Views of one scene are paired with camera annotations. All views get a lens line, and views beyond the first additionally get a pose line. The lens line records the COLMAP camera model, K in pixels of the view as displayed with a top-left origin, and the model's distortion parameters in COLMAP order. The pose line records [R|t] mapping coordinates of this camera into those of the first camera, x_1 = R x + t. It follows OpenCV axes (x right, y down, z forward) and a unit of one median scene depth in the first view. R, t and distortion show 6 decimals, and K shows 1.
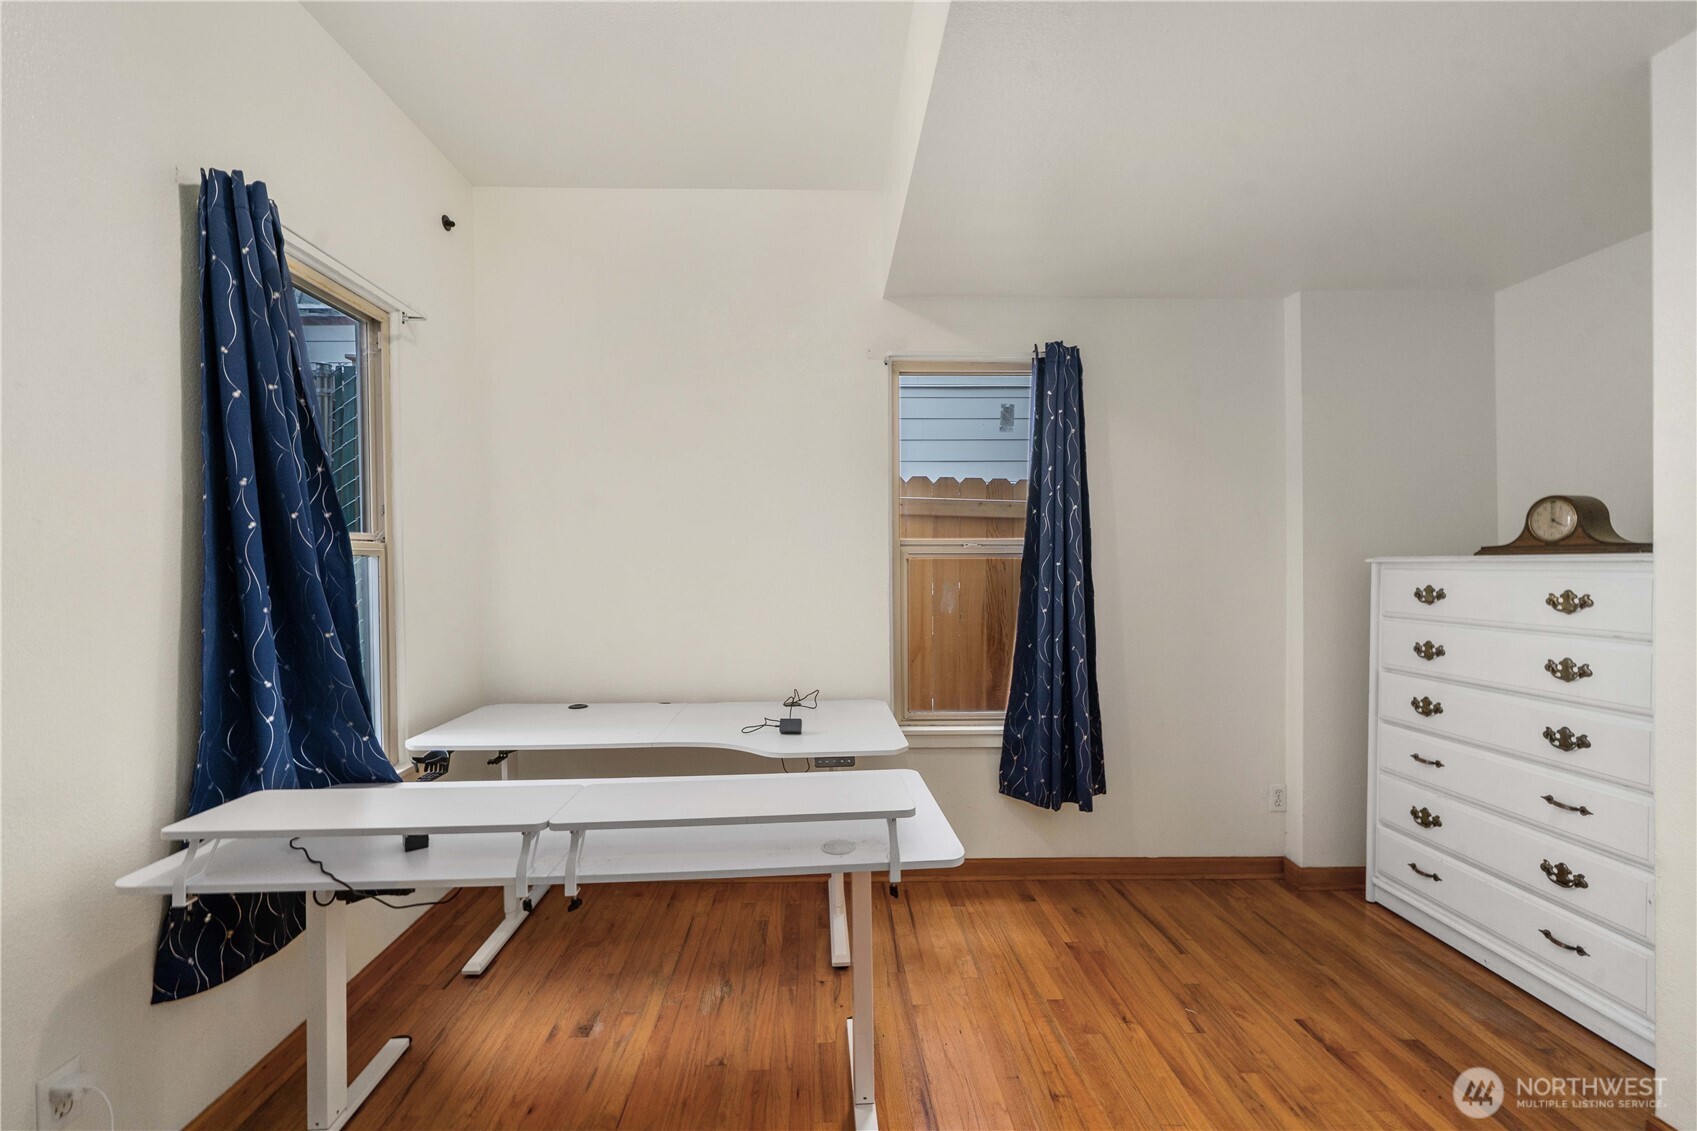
lens RADIAL K [[638.2, 0, 848.5], [0, 638.2, 565.5], [0, 0, 1]] dist [-0.002140, -0.000141]
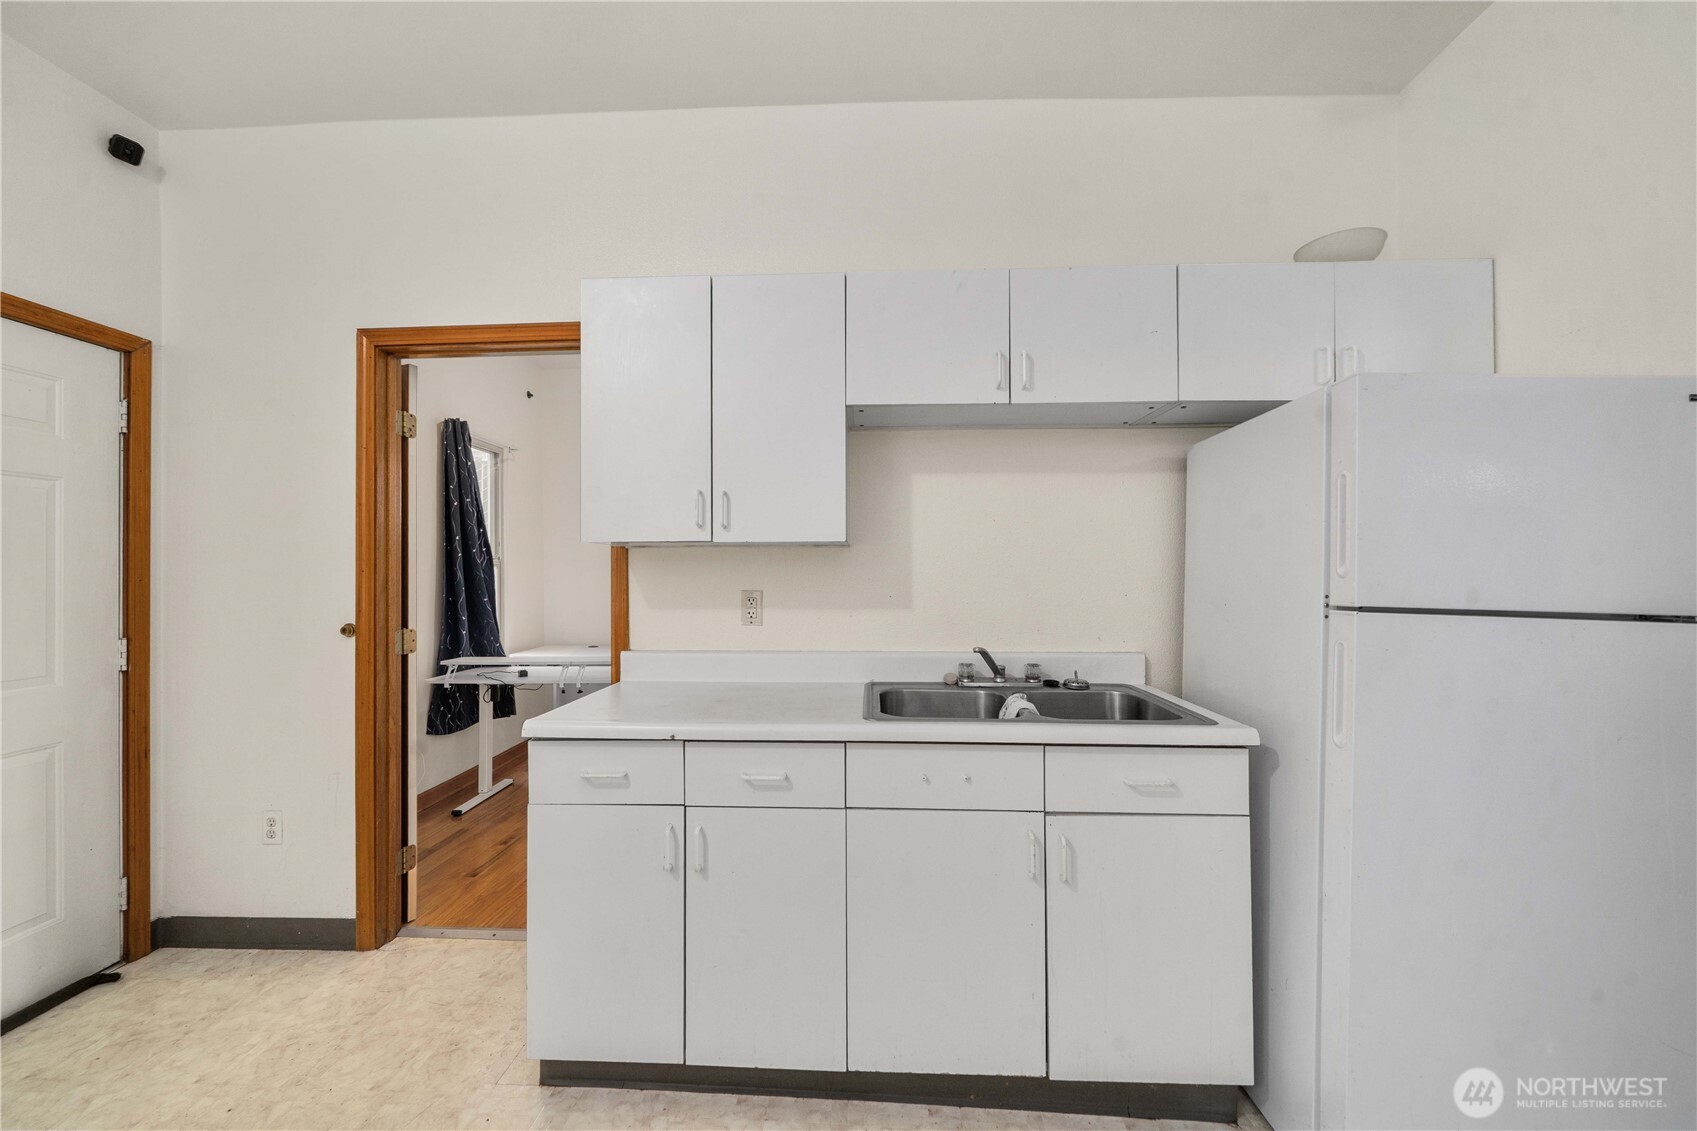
lens RADIAL K [[638.2, 0, 848.5], [0, 638.2, 565.5], [0, 0, 1]] dist [-0.002140, -0.000141]
pose [[0.998229, 0.006578, -0.059120, 0.739491], [-0.007122, 0.999934, -0.009008, -0.008381], [0.059057, 0.009413, 0.998210, -1.407540]]
